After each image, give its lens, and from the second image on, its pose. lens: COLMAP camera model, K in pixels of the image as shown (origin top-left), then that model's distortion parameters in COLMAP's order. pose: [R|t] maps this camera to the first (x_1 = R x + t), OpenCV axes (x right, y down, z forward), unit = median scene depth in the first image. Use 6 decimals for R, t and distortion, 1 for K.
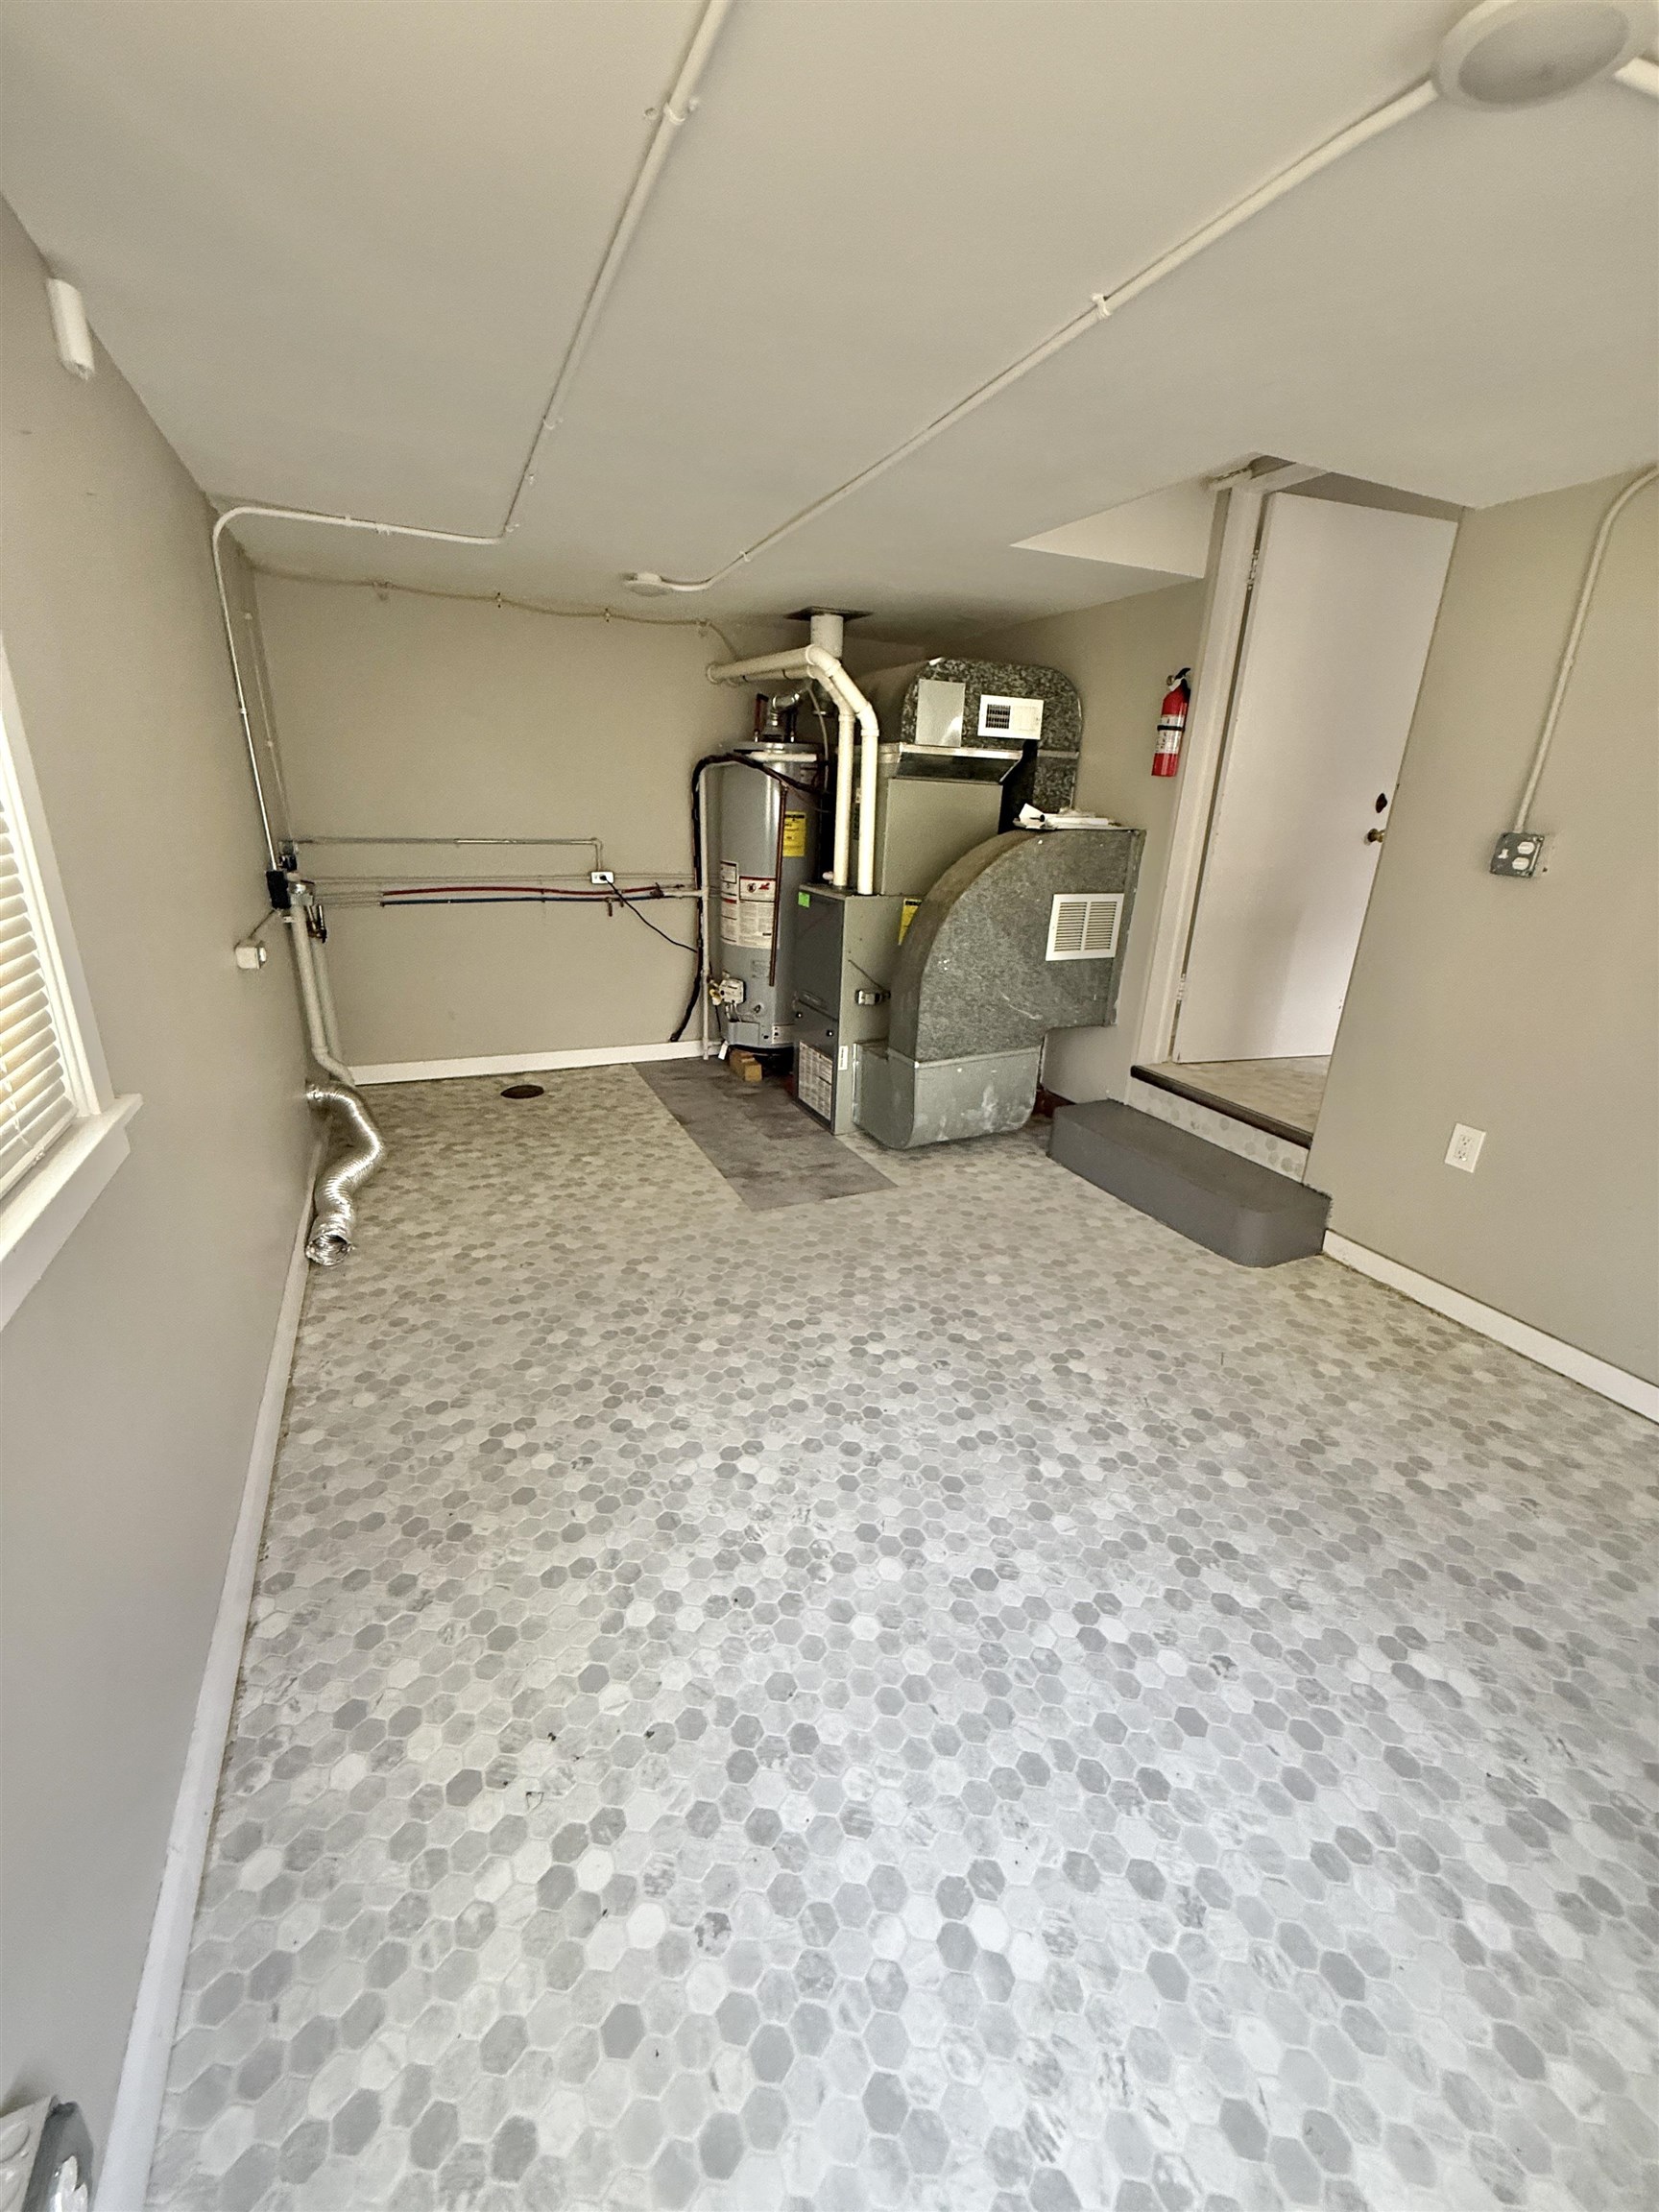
lens RADIAL K [[883.3, 0, 830.5], [0, 883.3, 1100.5], [0, 0, 1]] dist [0.001721, -0.000091]
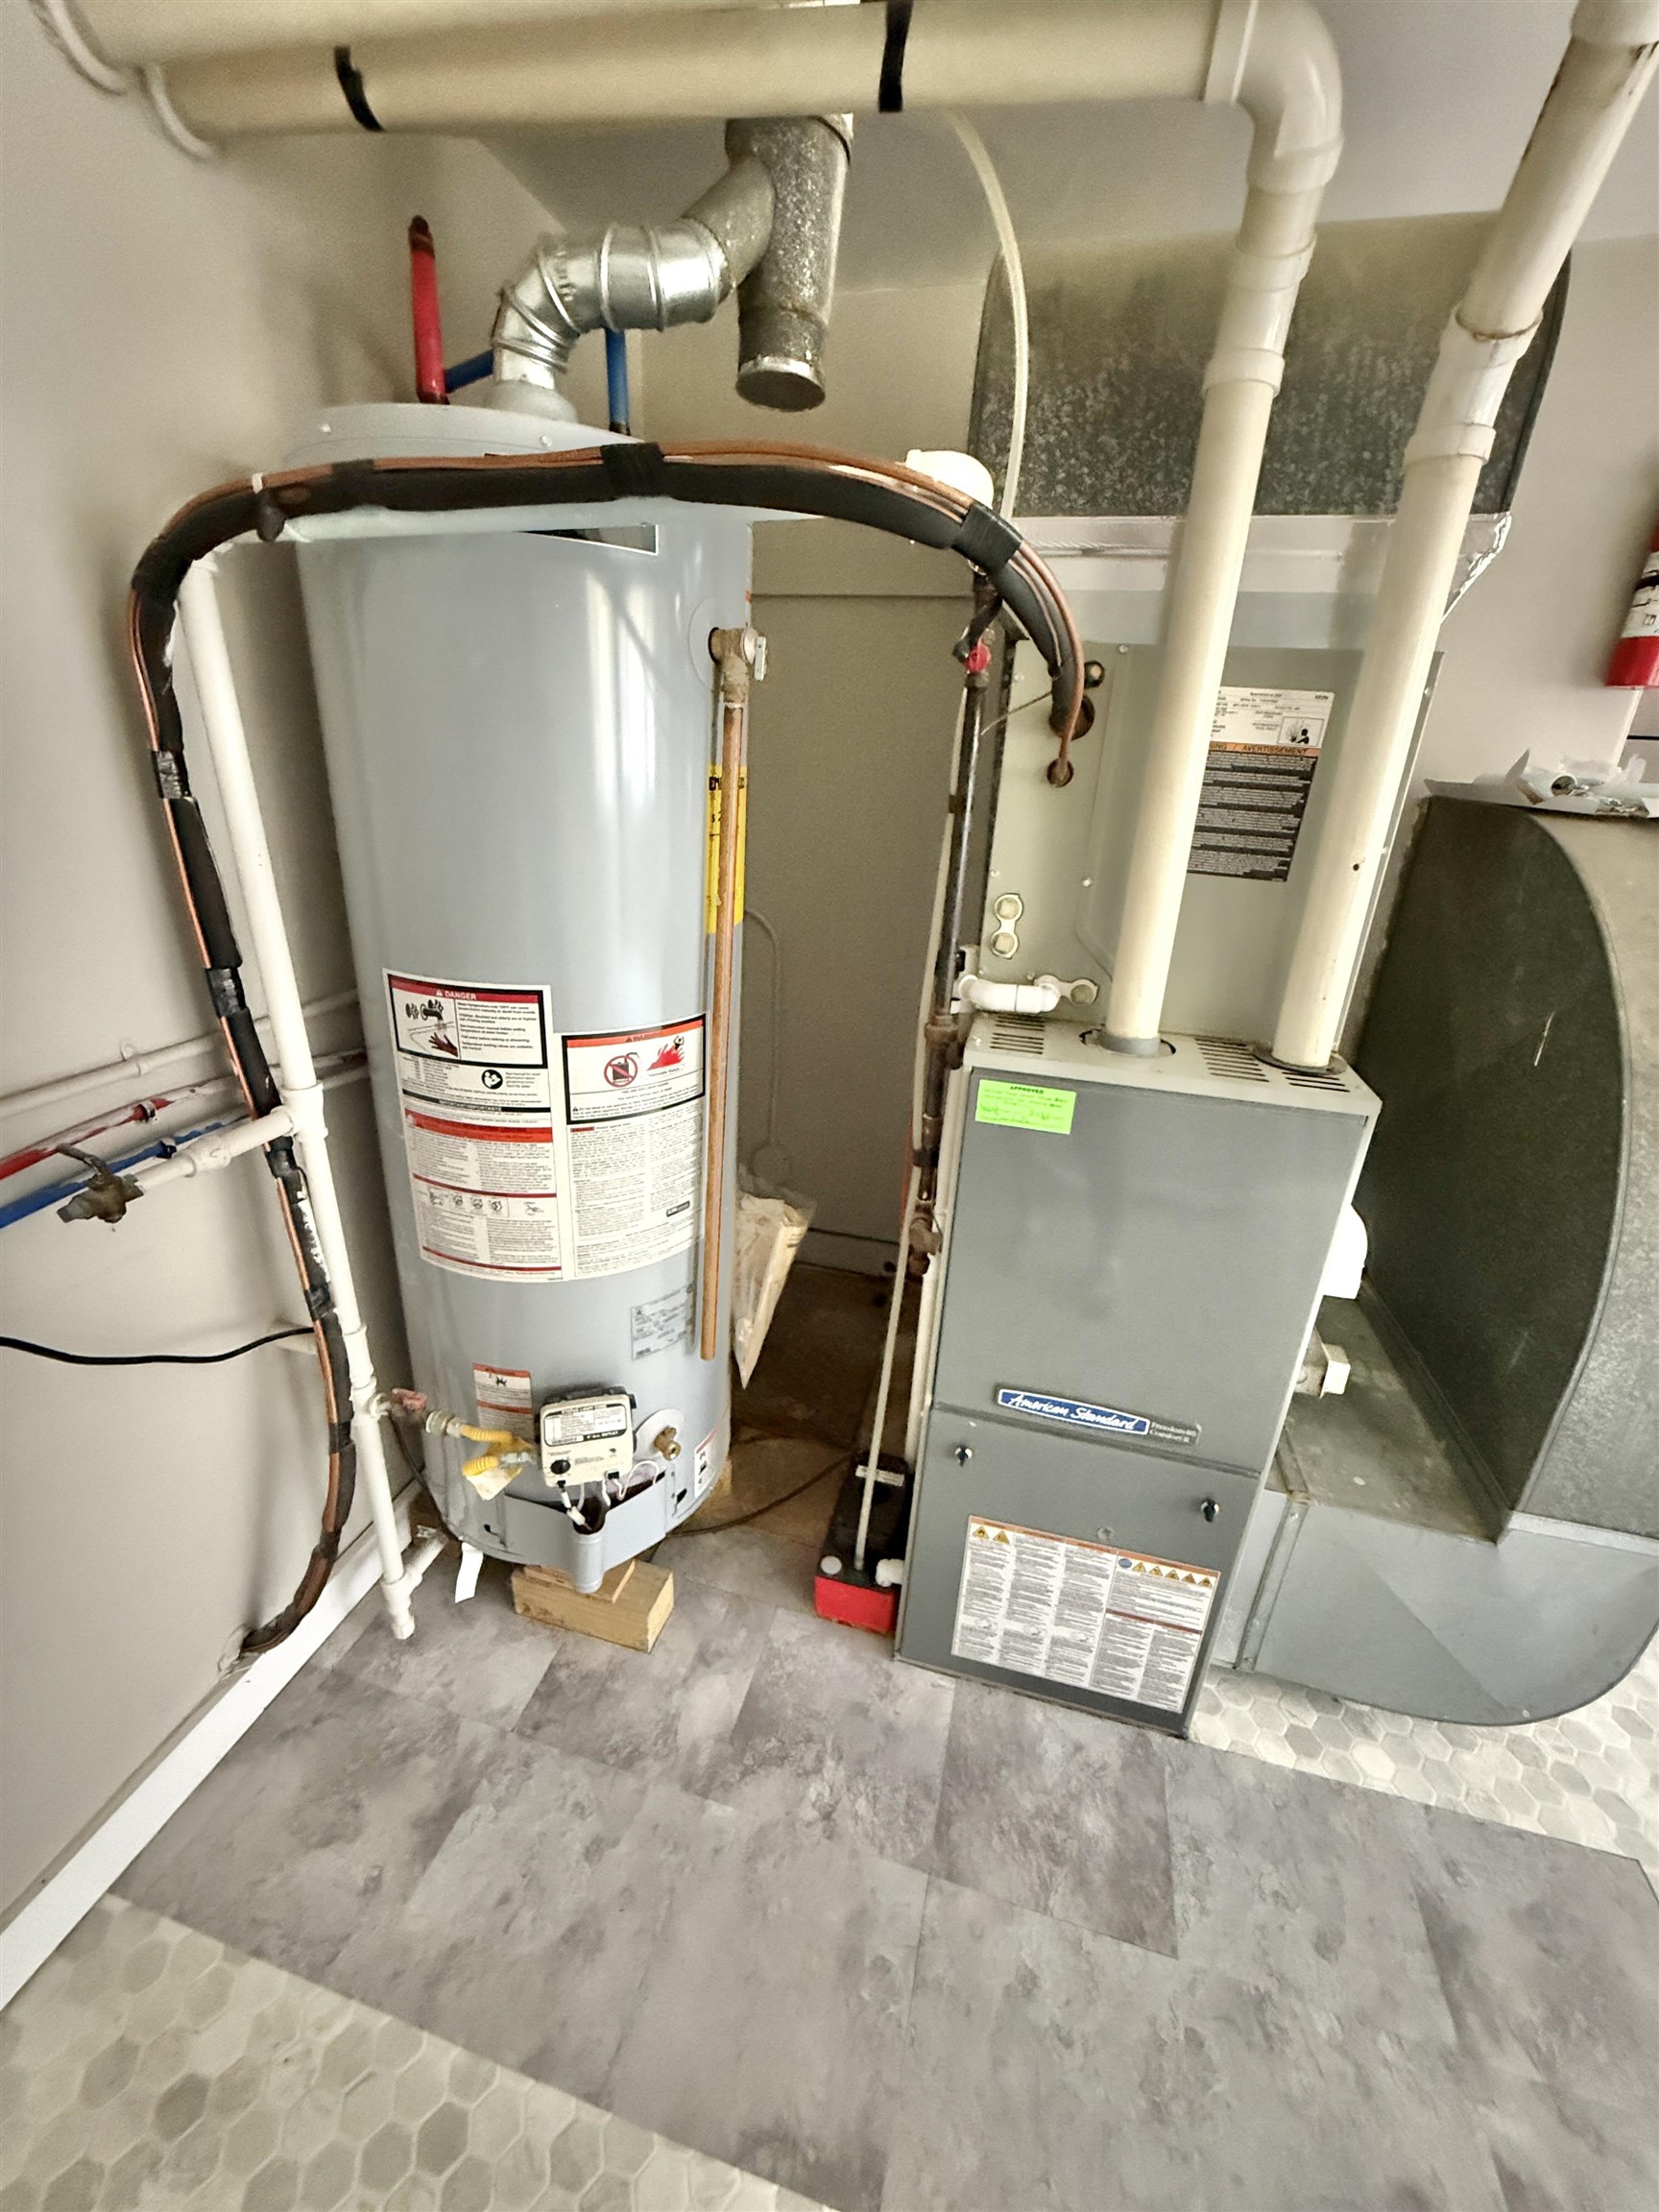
lens RADIAL K [[883.3, 0, 830.5], [0, 883.3, 1100.5], [0, 0, 1]] dist [0.001721, -0.000091]
pose [[0.634063, -0.284853, 0.718904, -0.235881], [0.230089, 0.957070, 0.176286, -0.262393], [-0.738257, 0.053635, 0.672384, 0.779866]]
